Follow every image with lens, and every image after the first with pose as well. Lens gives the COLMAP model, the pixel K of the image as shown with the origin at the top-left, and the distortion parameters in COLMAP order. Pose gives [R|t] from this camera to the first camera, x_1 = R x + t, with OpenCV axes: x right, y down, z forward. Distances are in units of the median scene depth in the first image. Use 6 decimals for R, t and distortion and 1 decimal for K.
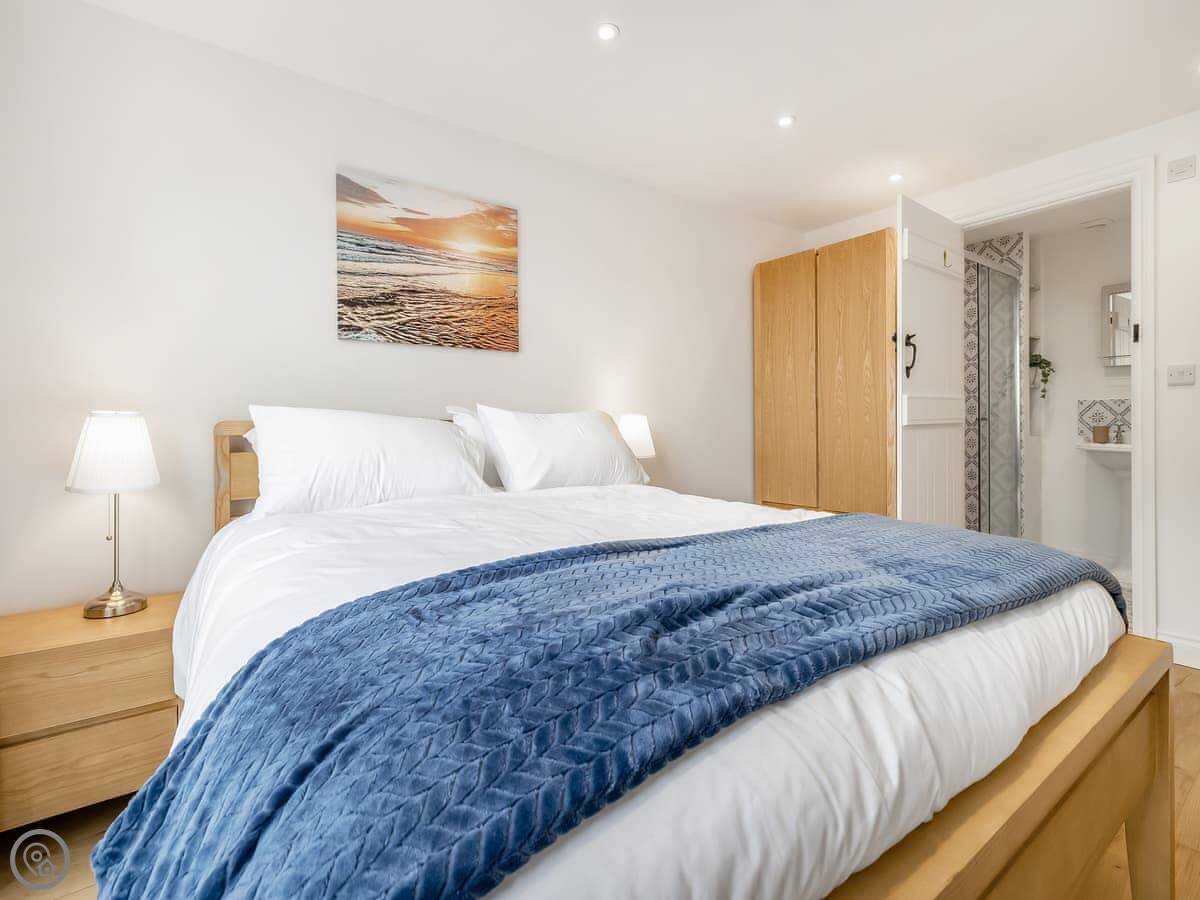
lens RADIAL K [[562.8, 0, 598.2], [0, 562.8, 423.6], [0, 0, 1]] dist [0.002794, 0.000443]
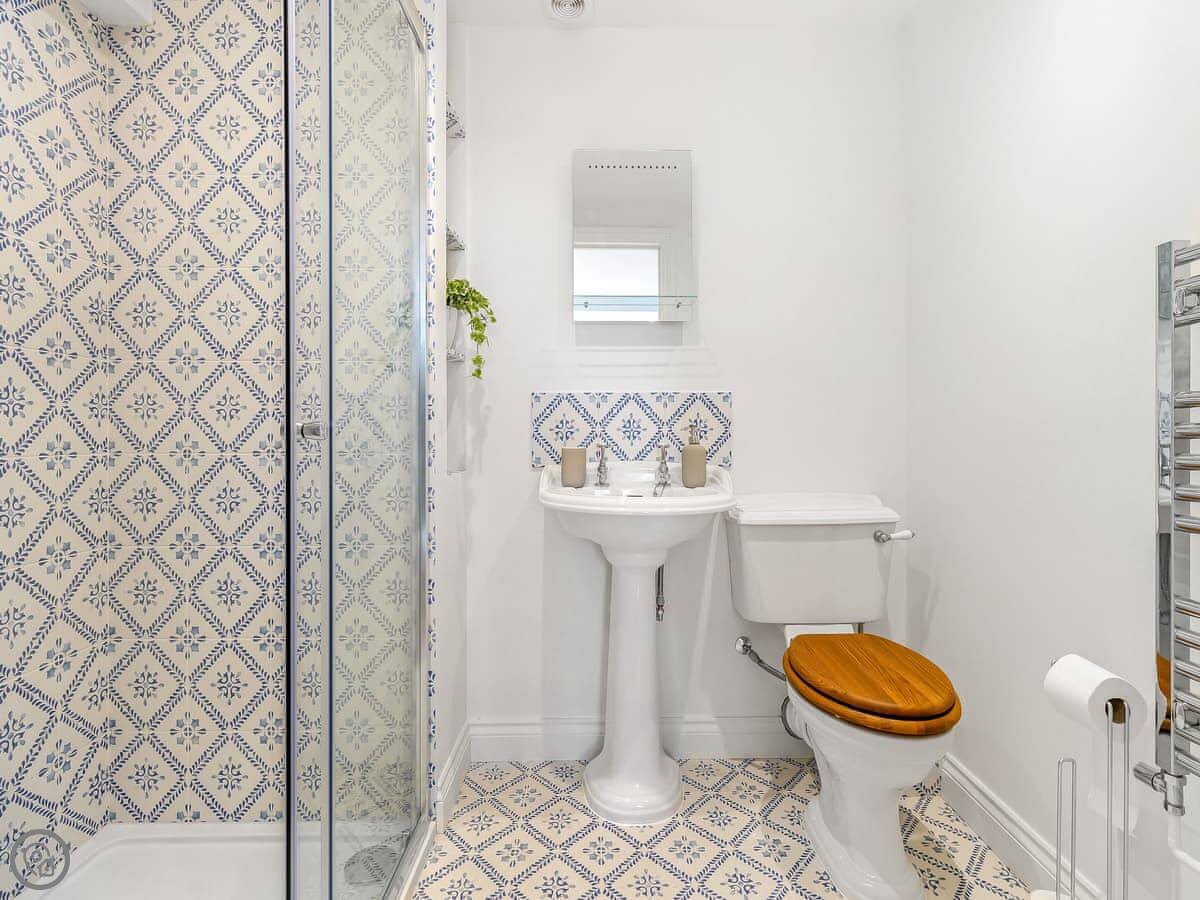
lens RADIAL K [[562.8, 0, 598.2], [0, 562.8, 423.6], [0, 0, 1]] dist [0.002794, 0.000443]
pose [[0.581370, 0.018506, 0.813429, 0.517380], [0.003105, 0.999684, -0.024963, -0.004522], [-0.813634, 0.017039, 0.581128, 0.699425]]
